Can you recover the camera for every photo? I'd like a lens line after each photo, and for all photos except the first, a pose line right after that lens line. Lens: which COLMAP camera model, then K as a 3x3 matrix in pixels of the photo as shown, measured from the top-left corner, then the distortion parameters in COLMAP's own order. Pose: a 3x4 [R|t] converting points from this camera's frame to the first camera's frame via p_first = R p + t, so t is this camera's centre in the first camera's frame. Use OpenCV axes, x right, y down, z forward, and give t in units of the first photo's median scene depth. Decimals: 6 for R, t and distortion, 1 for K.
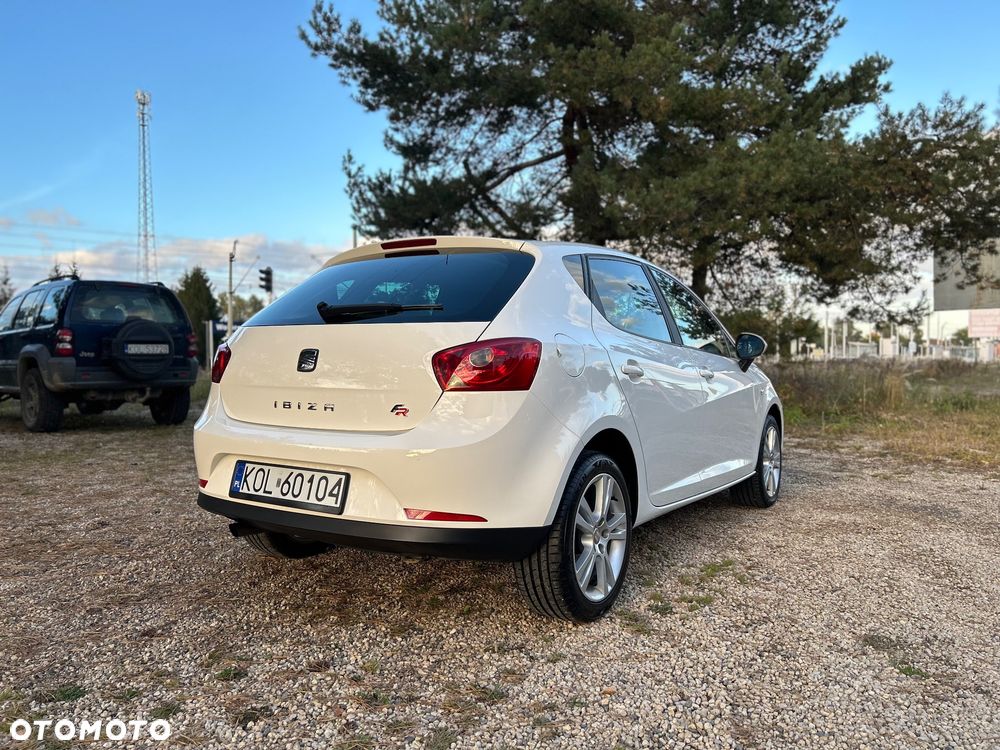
lens RADIAL K [[748.3, 0, 502.9], [0, 748.3, 378.5], [0, 0, 1]] dist [0.055323, -0.058874]
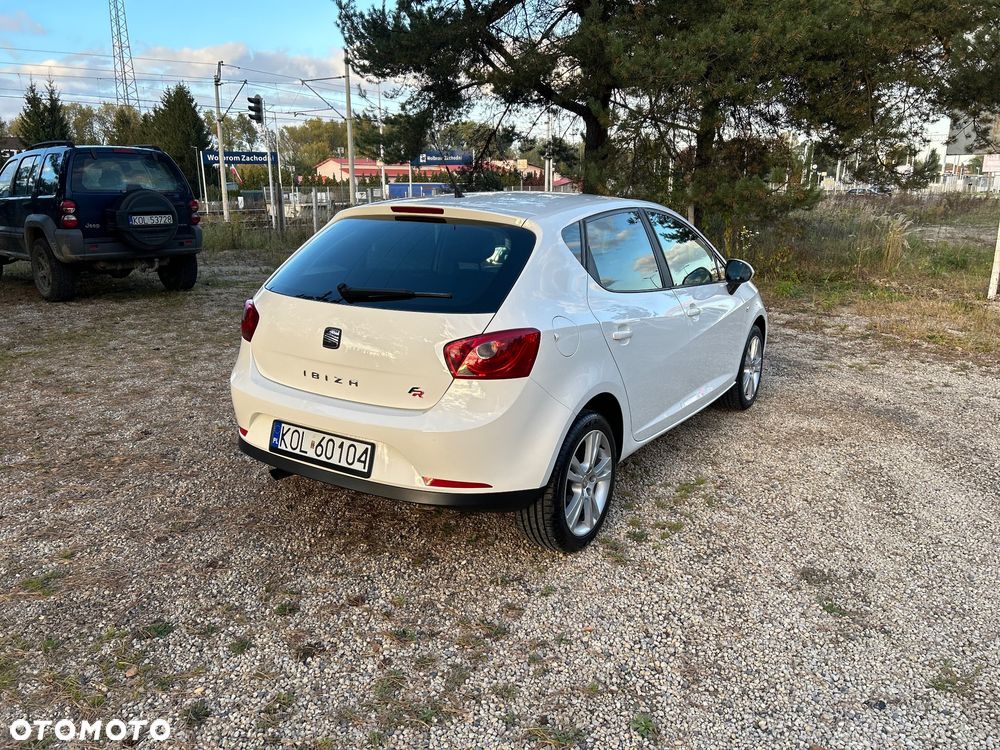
lens RADIAL K [[748.3, 0, 506.1], [0, 748.3, 376.0], [0, 0, 1]] dist [0.055323, -0.058874]
pose [[0.999985, 0.003759, 0.003868, -0.003927], [-0.004527, 0.974809, 0.222995, -0.220737], [-0.002932, -0.223010, 0.974812, -0.106238]]
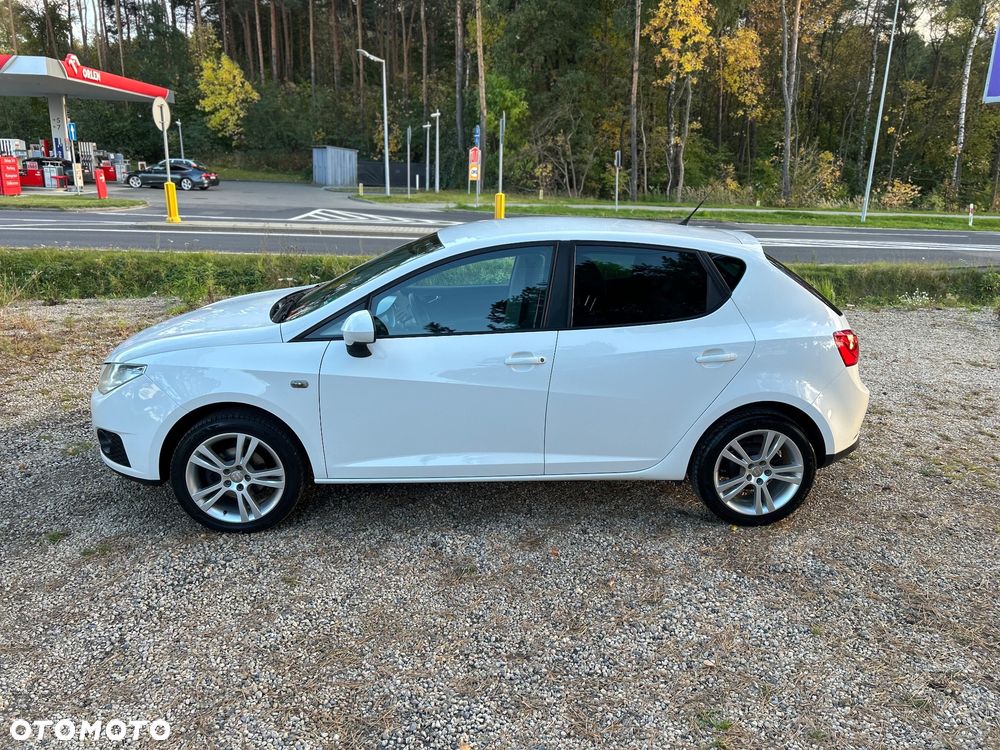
lens RADIAL K [[748.3, 0, 501.6], [0, 748.3, 373.8], [0, 0, 1]] dist [0.055323, -0.058874]
pose [[-0.598173, -0.231138, 0.767310, -1.168839], [-0.016302, 0.960813, 0.276718, -0.368159], [-0.801201, 0.153017, -0.578501, 2.578880]]
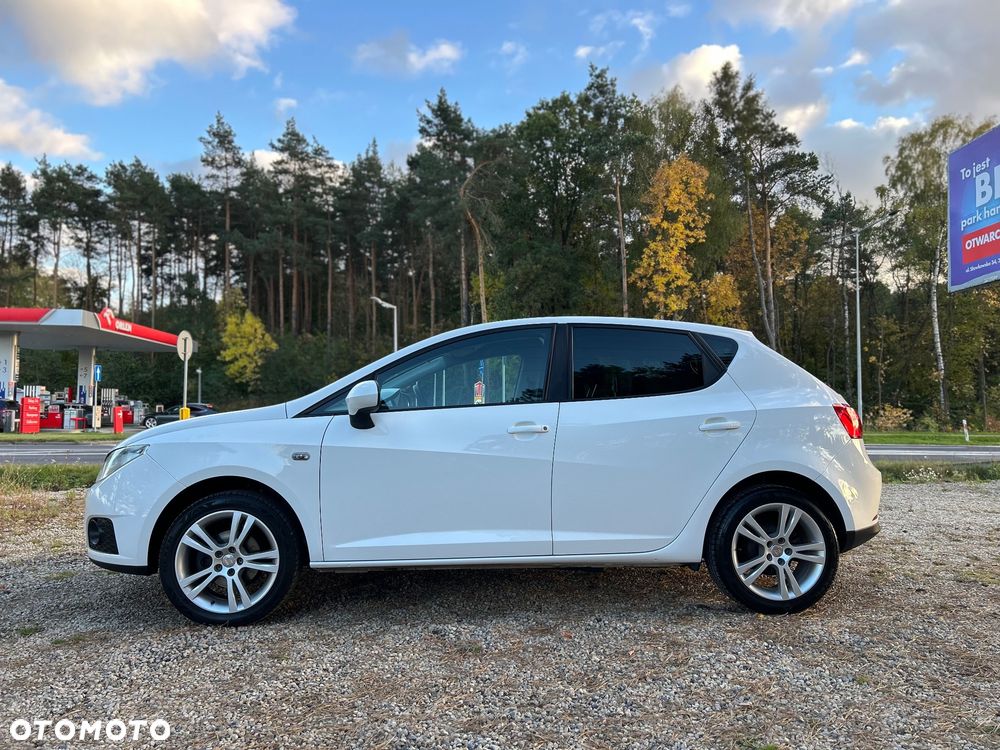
lens RADIAL K [[748.3, 0, 504.8], [0, 748.3, 371.6], [0, 0, 1]] dist [0.055323, -0.058874]
pose [[-0.597847, 0.039562, 0.800633, -1.212724], [0.009116, 0.999052, -0.042559, -0.068304], [-0.801558, -0.018145, -0.597642, 2.602871]]
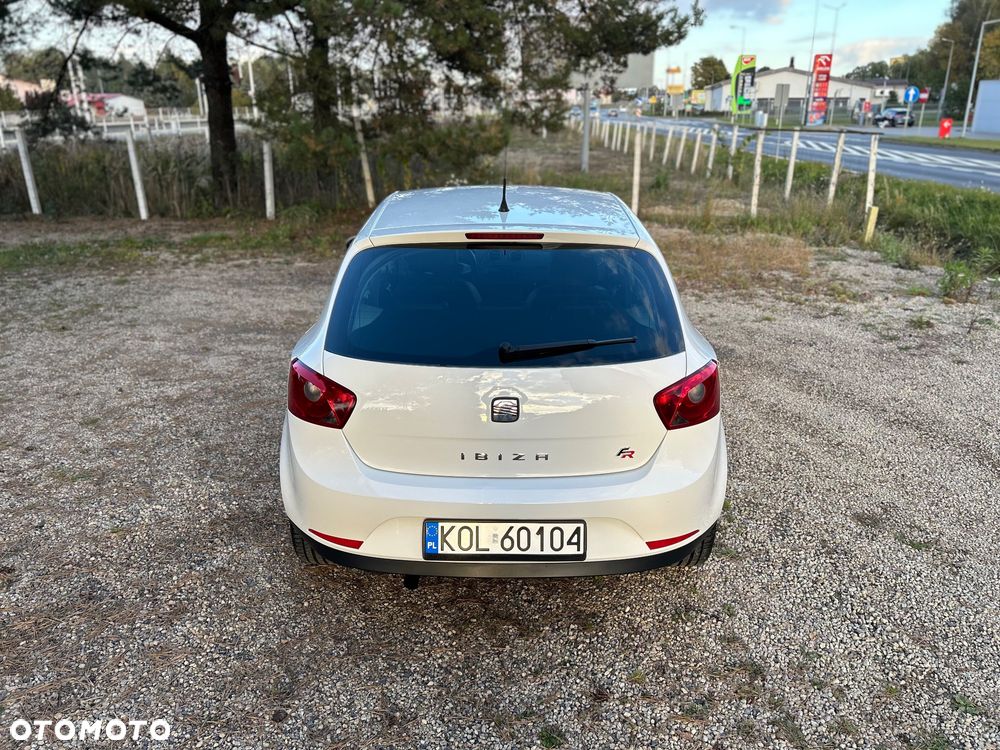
lens RADIAL K [[748.3, 0, 500.2], [0, 748.3, 375.6], [0, 0, 1]] dist [0.055323, -0.058874]
pose [[0.841955, -0.183143, 0.507514, -0.731033], [0.015220, 0.948316, 0.316962, -0.360367], [-0.539333, -0.259143, 0.801227, 0.271428]]
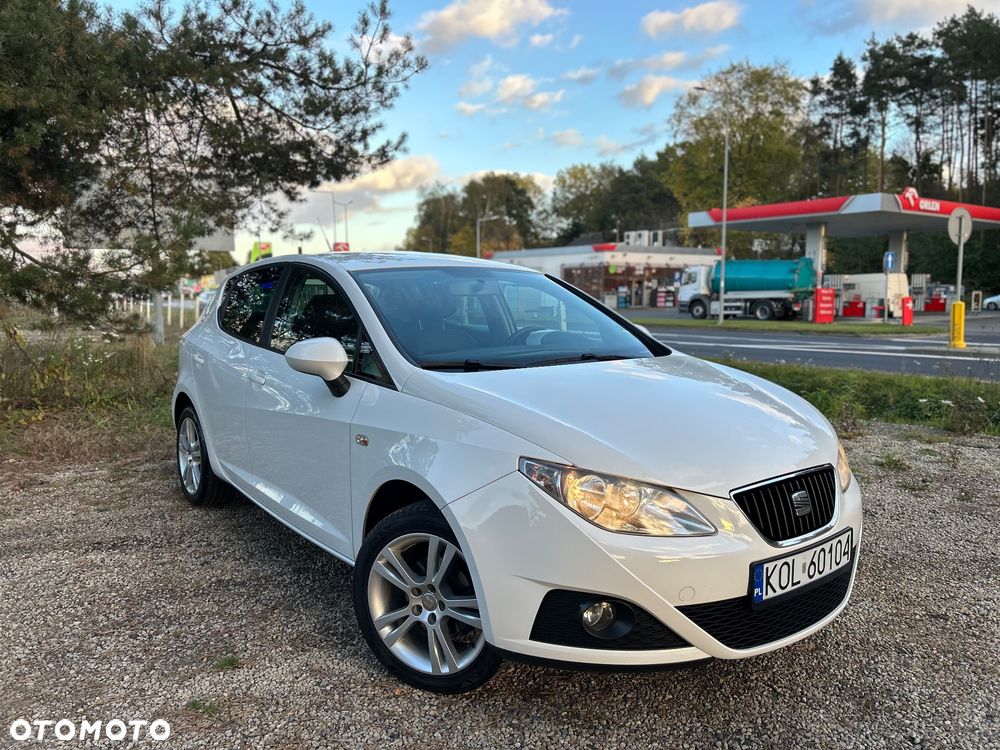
lens RADIAL K [[748.3, 0, 501.6], [0, 748.3, 373.0], [0, 0, 1]] dist [0.055323, -0.058874]
pose [[0.370952, -0.098576, 0.923406, -0.463038], [0.021808, 0.995001, 0.097458, -0.169010], [-0.928396, -0.016015, 0.371247, 1.774626]]
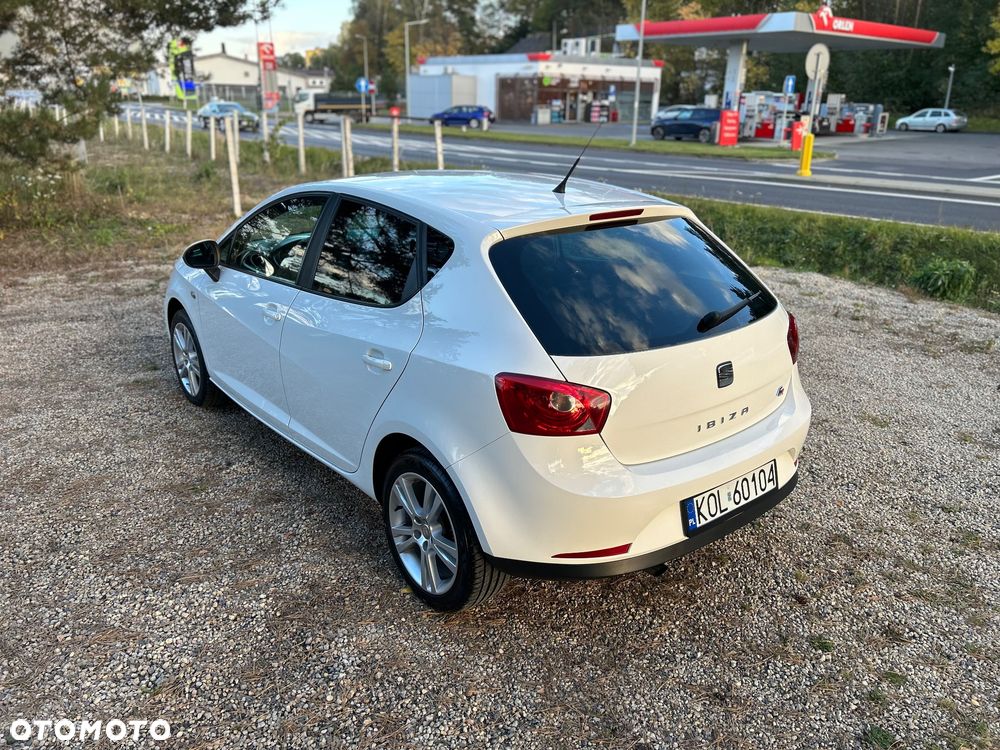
lens RADIAL K [[748.3, 0, 500.9], [0, 748.3, 375.7], [0, 0, 1]] dist [0.055323, -0.058874]
pose [[0.310774, -0.323700, 0.893665, -1.235386], [0.005100, 0.940776, 0.338991, -0.359283], [-0.950470, -0.100792, 0.294020, 0.992621]]
